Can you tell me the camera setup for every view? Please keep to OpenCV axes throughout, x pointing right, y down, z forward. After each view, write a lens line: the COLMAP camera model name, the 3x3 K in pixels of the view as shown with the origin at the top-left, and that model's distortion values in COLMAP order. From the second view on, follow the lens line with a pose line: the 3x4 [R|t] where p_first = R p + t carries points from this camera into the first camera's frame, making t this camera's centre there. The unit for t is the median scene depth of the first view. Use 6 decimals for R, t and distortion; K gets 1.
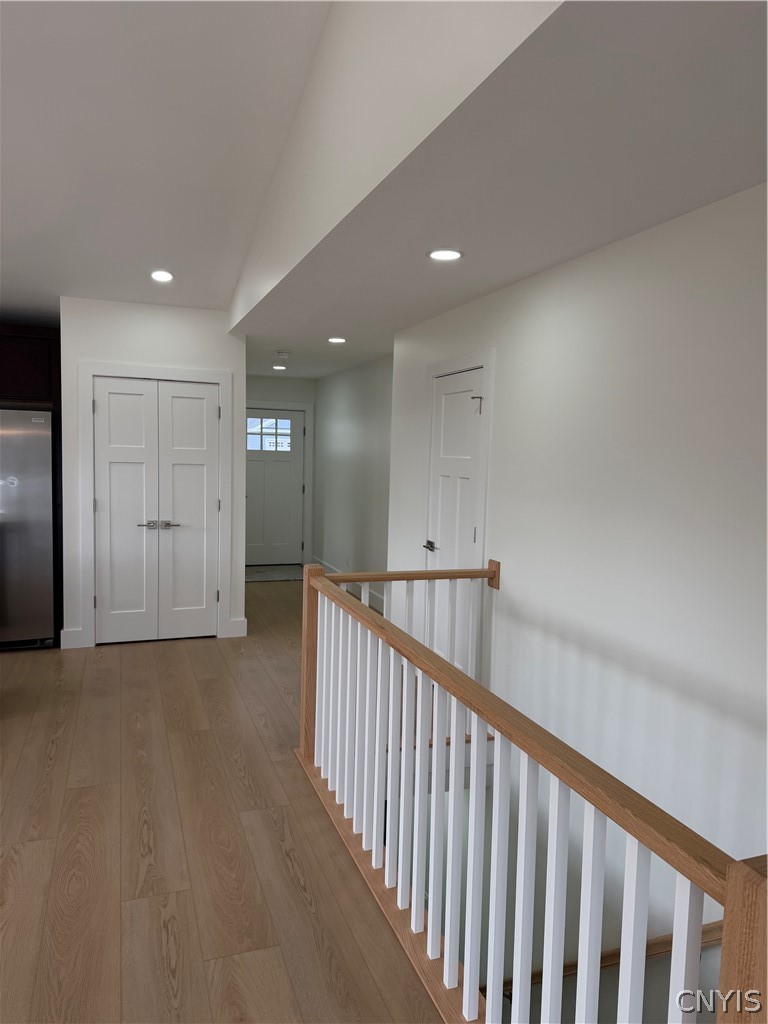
lens RADIAL K [[726.9, 0, 384.0], [0, 726.9, 512.0], [0, 0, 1]] dist [-0.007755, -0.005301]
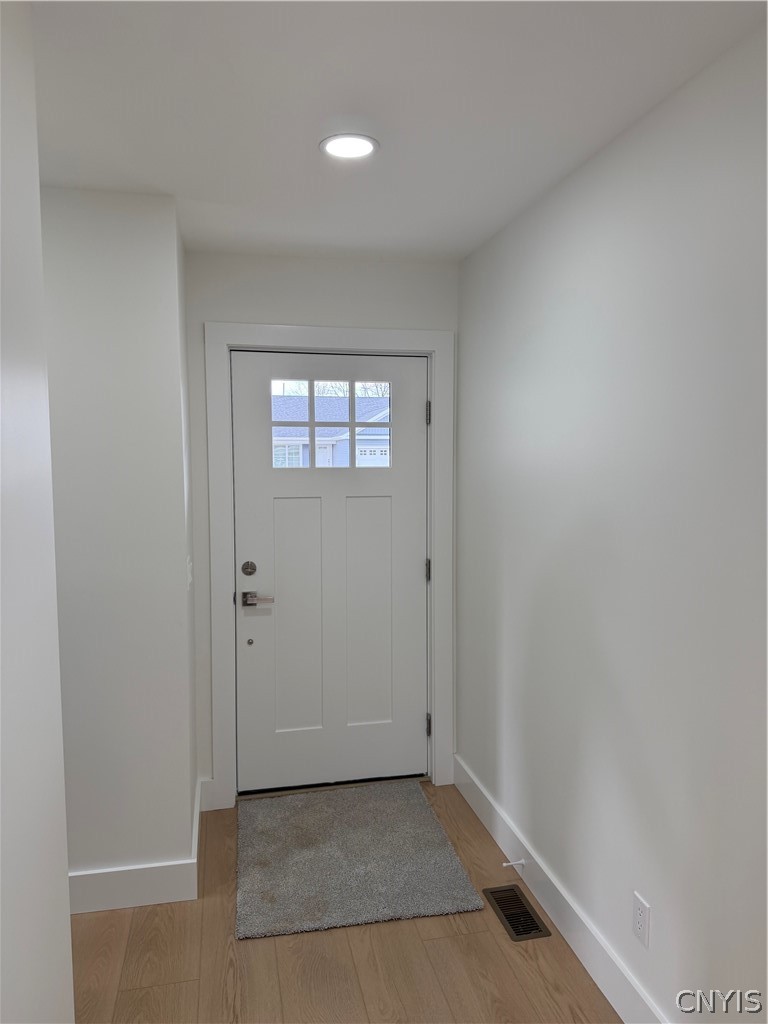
lens RADIAL K [[726.9, 0, 384.0], [0, 726.9, 512.0], [0, 0, 1]] dist [-0.007755, -0.005301]
pose [[0.989262, -0.016685, -0.145201, -0.079358], [0.017612, 0.999832, 0.005103, -0.063451], [0.145091, -0.007606, 0.989389, 0.634949]]
